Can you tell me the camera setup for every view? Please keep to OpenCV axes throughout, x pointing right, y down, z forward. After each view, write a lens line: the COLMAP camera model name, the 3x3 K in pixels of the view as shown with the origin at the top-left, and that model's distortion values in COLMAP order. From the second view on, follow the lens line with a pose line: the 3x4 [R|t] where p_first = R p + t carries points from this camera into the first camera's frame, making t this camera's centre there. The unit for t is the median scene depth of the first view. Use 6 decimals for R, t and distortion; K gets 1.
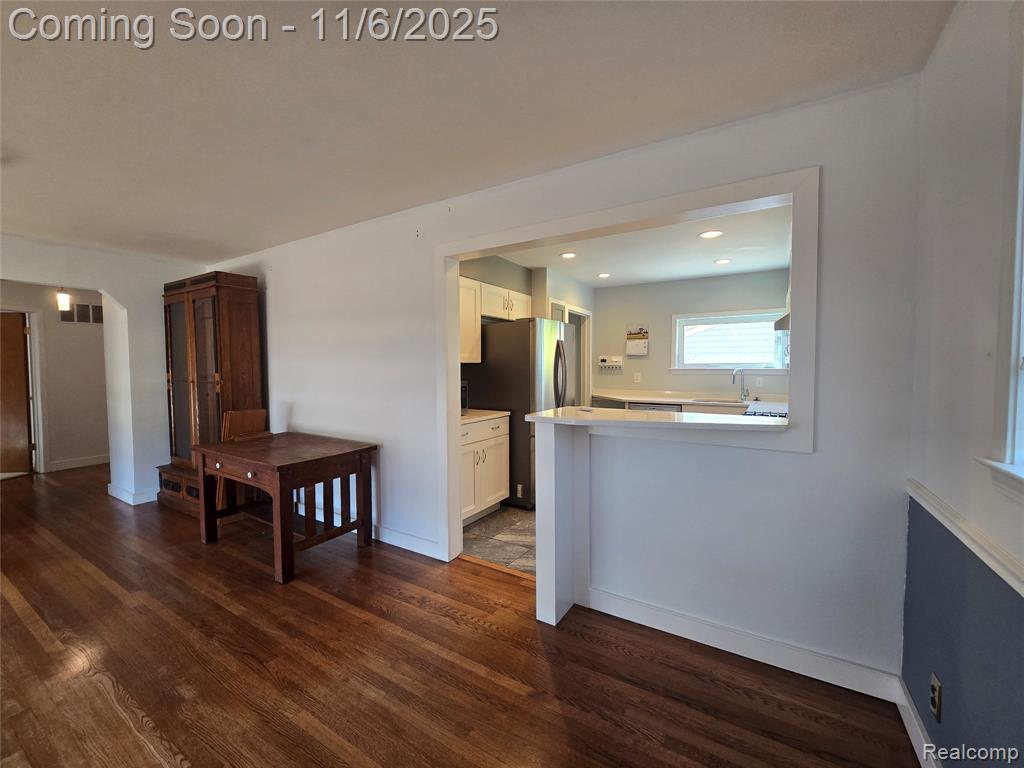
lens RADIAL K [[420.1, 0, 504.7], [0, 420.1, 383.3], [0, 0, 1]] dist [-0.003281, 0.000272]
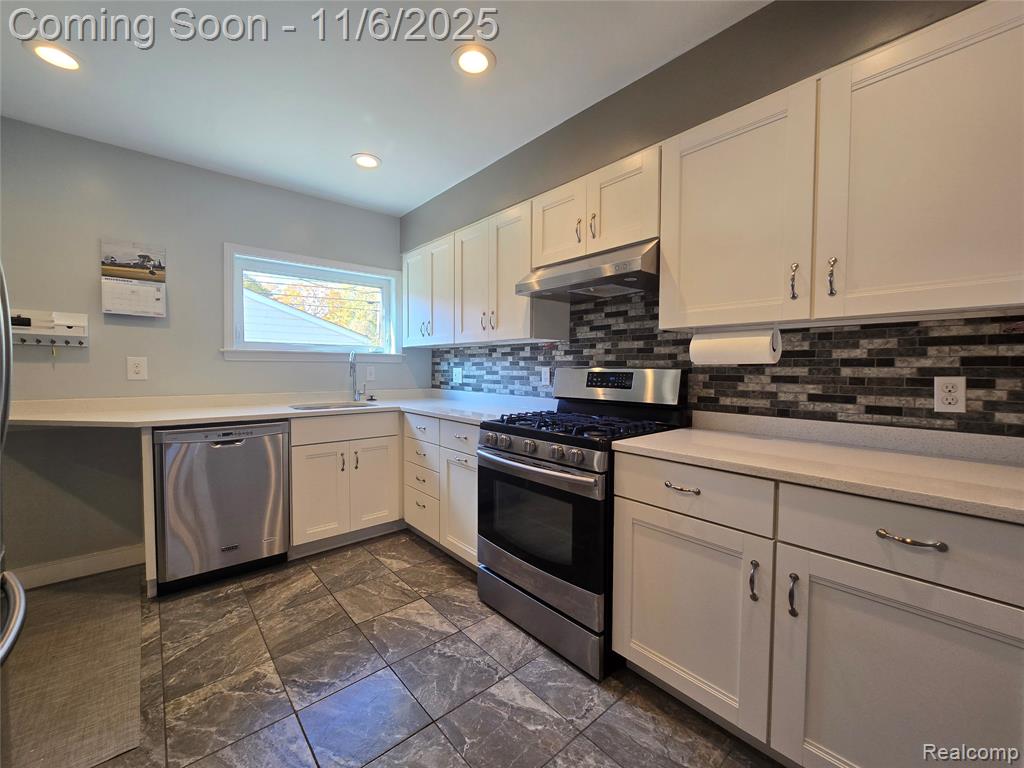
lens RADIAL K [[420.1, 0, 504.7], [0, 420.1, 383.3], [0, 0, 1]] dist [-0.003281, 0.000272]
pose [[0.298699, -0.030570, 0.953858, 0.028868], [0.034205, 0.999188, 0.021311, 0.009537], [-0.953734, 0.026261, 0.299502, 0.884009]]
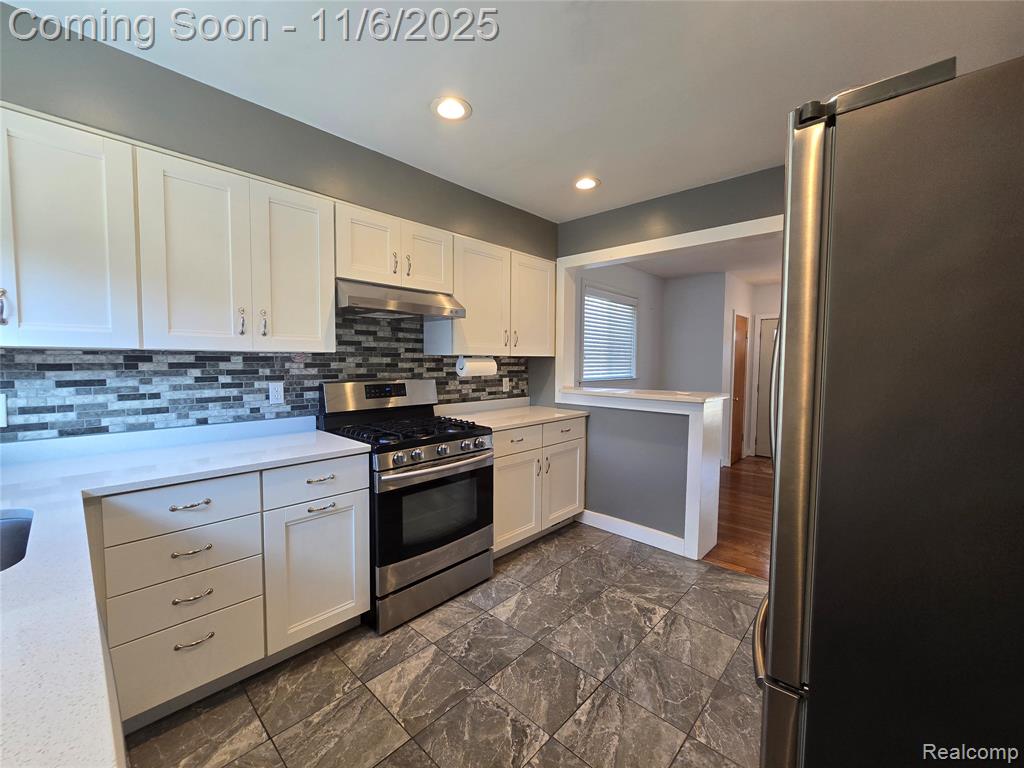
lens RADIAL K [[420.1, 0, 504.7], [0, 420.1, 383.3], [0, 0, 1]] dist [-0.003281, 0.000272]
pose [[-0.980996, -0.013891, 0.193531, 0.337237], [0.005182, 0.995202, 0.097700, -0.064419], [-0.193959, 0.096846, -0.976217, 1.640806]]
